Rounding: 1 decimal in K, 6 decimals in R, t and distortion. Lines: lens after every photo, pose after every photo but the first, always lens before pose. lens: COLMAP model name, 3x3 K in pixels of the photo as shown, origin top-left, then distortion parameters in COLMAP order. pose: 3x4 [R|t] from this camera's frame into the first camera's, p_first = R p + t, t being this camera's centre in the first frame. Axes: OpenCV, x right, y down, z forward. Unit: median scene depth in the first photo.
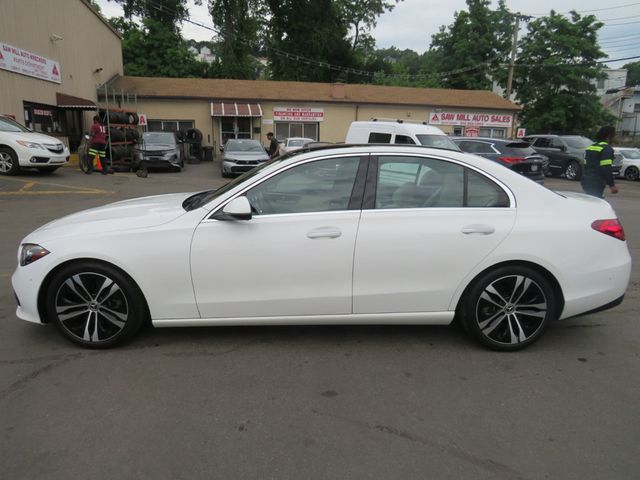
lens RADIAL K [[461.4, 0, 316.1], [0, 461.4, 241.3], [0, 0, 1]] dist [-0.038268, 0.025812]
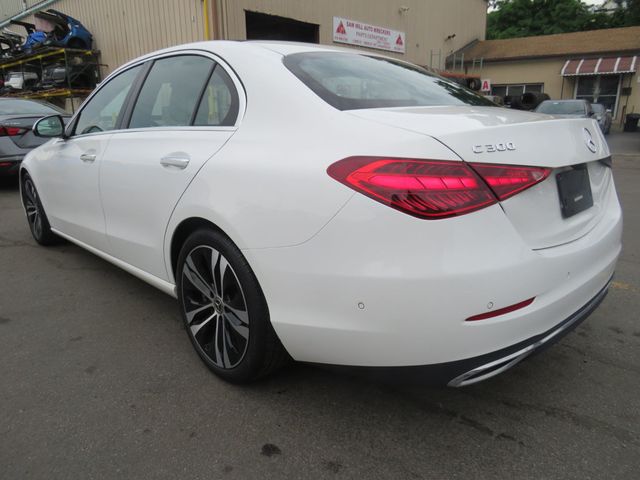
lens RADIAL K [[461.4, 0, 308.4], [0, 461.4, 248.0], [0, 0, 1]] dist [-0.038268, 0.025812]
pose [[0.674641, 0.192342, -0.712646, 0.114285], [-0.144973, 0.981176, 0.127576, -0.001760], [0.723769, 0.017246, 0.689827, 0.086995]]
